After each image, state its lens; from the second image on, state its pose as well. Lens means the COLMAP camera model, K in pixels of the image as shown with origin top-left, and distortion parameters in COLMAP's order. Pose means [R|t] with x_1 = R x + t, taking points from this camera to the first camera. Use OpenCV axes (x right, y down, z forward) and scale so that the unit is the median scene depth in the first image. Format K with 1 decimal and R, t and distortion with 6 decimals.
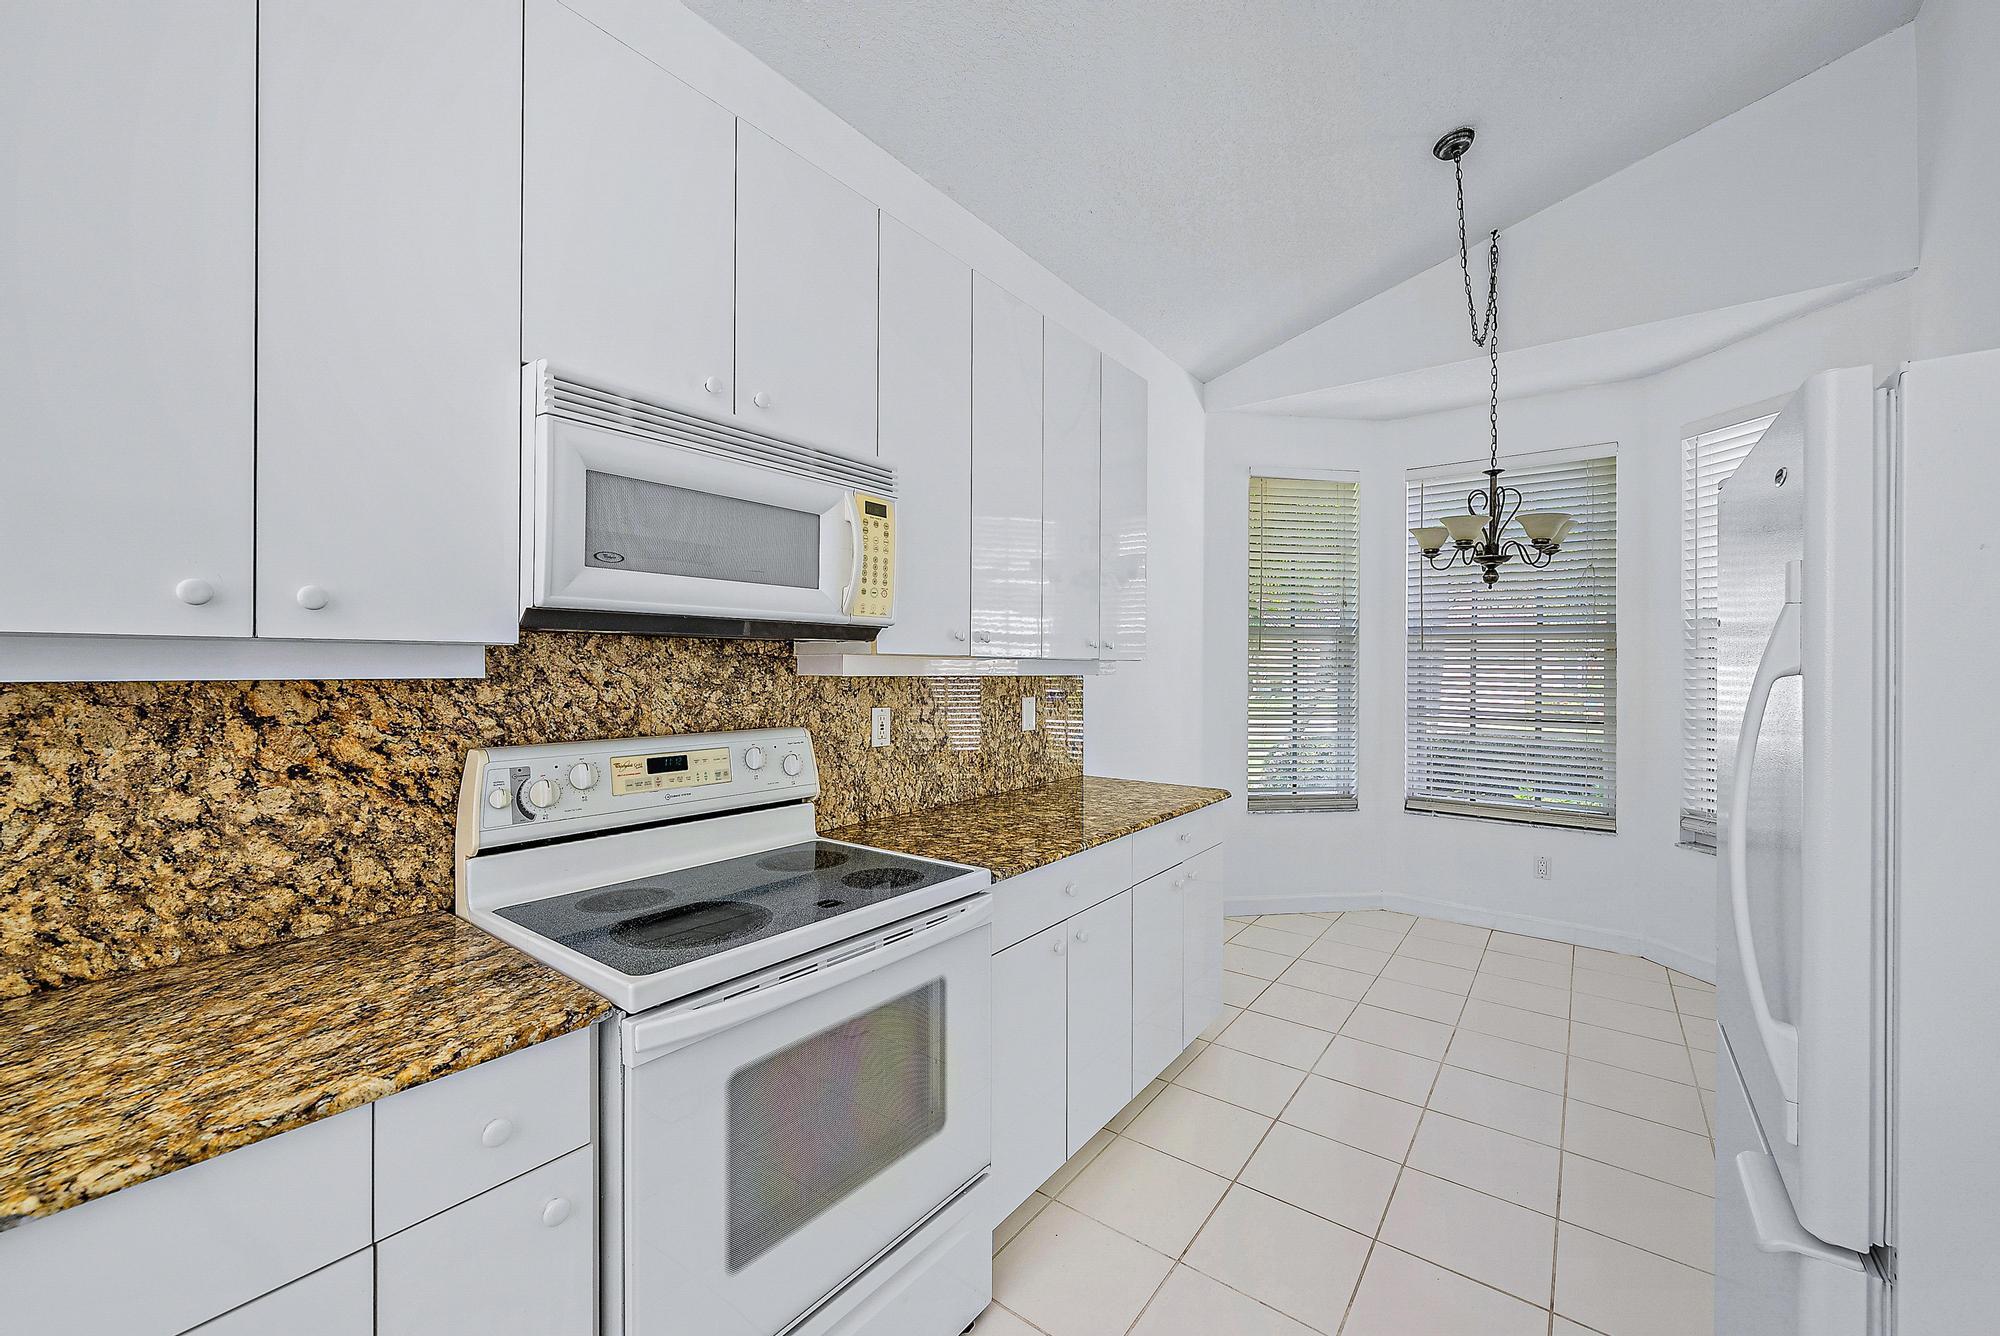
lens RADIAL K [[773.4, 0, 993.6], [0, 773.4, 666.7], [0, 0, 1]] dist [-0.001826, 0.000103]
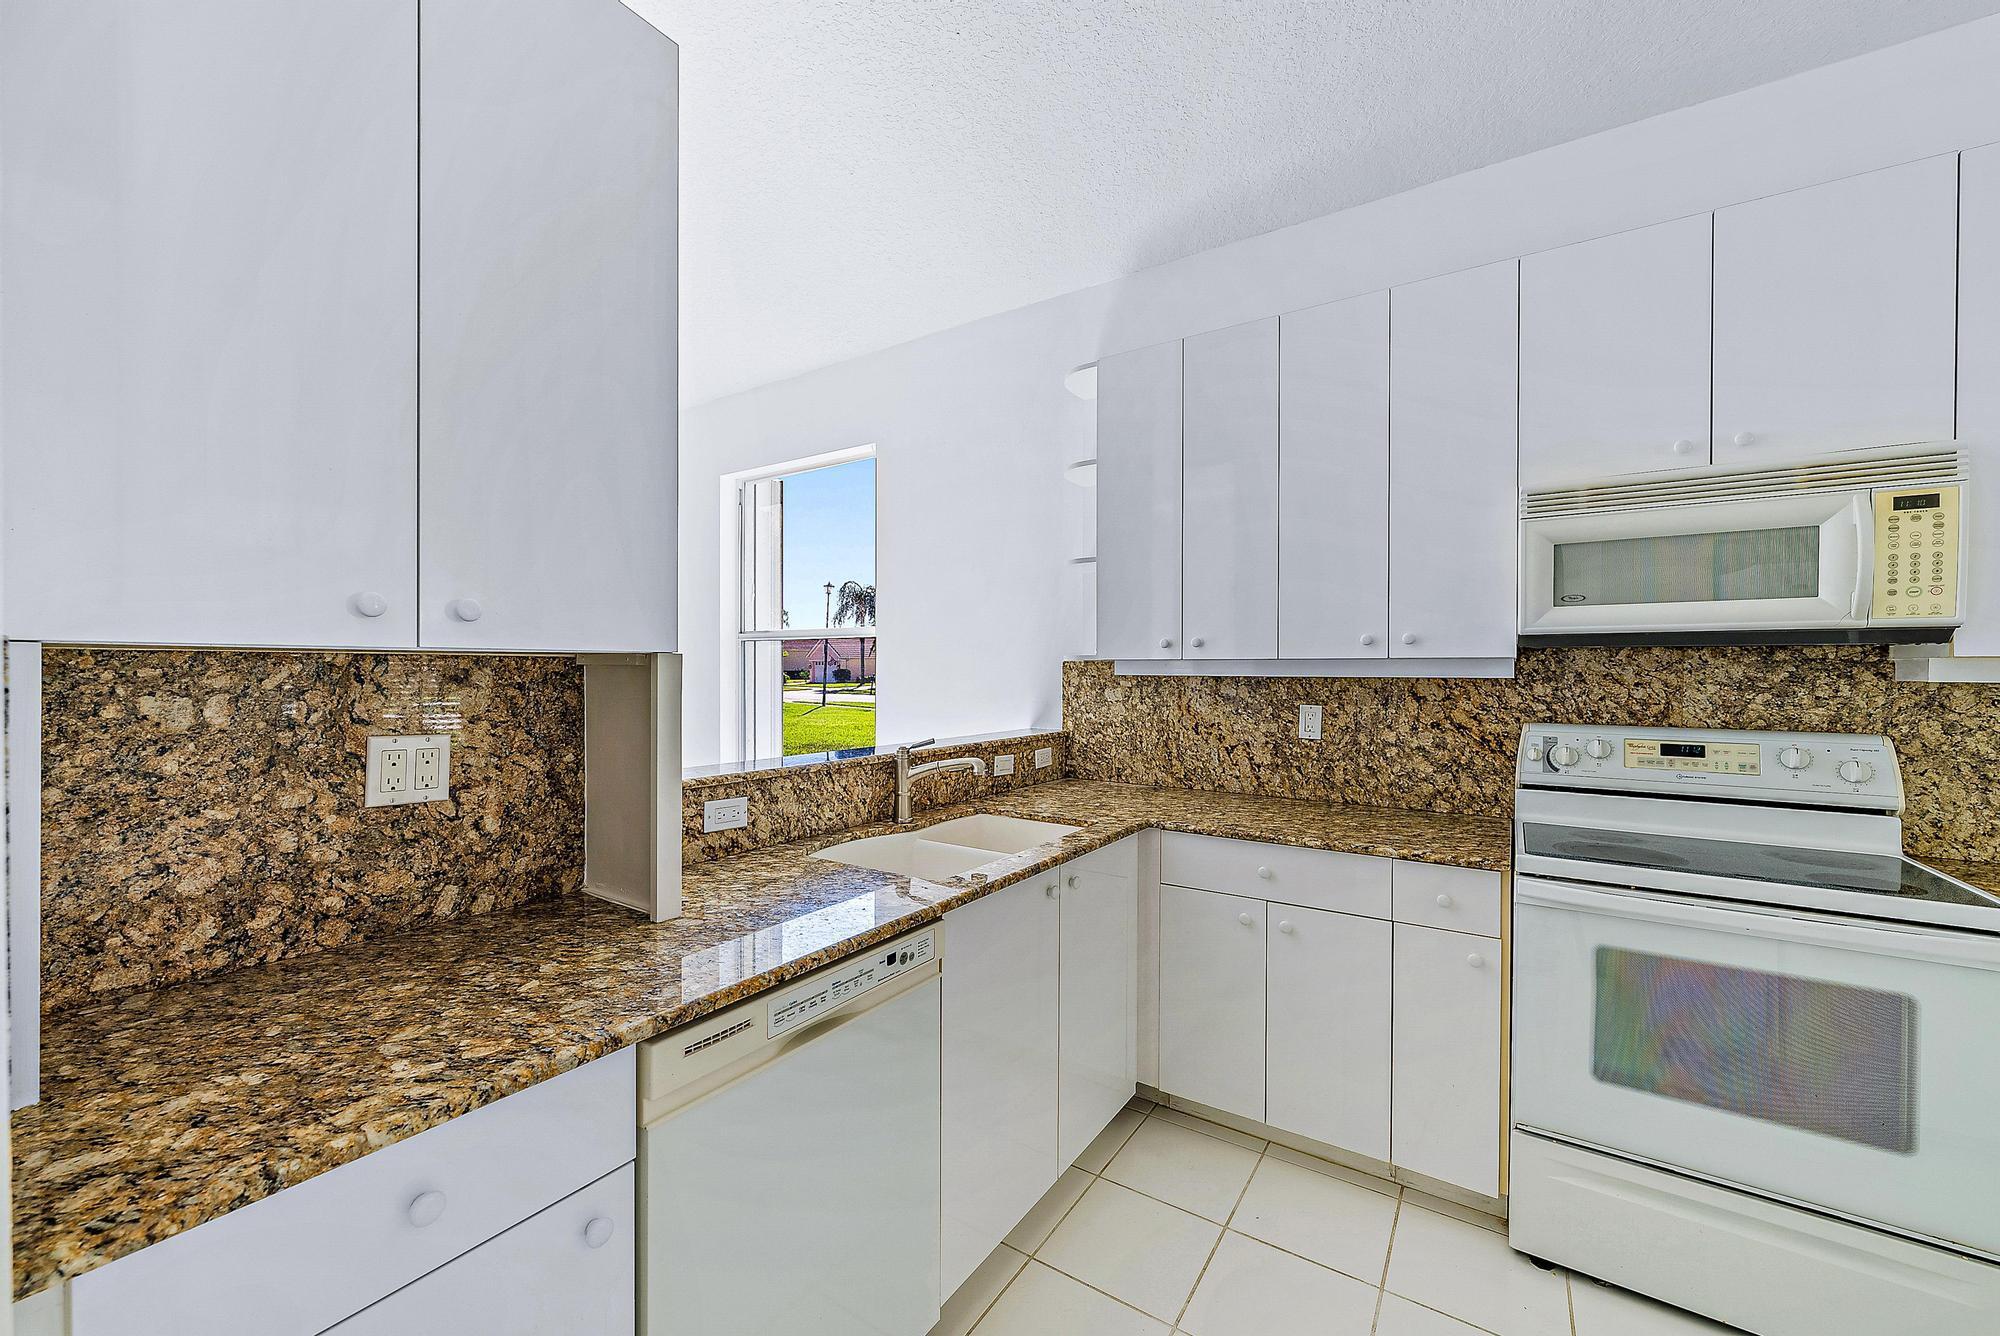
lens RADIAL K [[773.4, 0, 993.6], [0, 773.4, 666.7], [0, 0, 1]] dist [-0.001826, 0.000103]
pose [[0.056505, -0.005519, -0.998387, 0.834757], [-0.001567, 0.999983, -0.005617, 0.001377], [0.998401, 0.001882, 0.056495, -0.185530]]
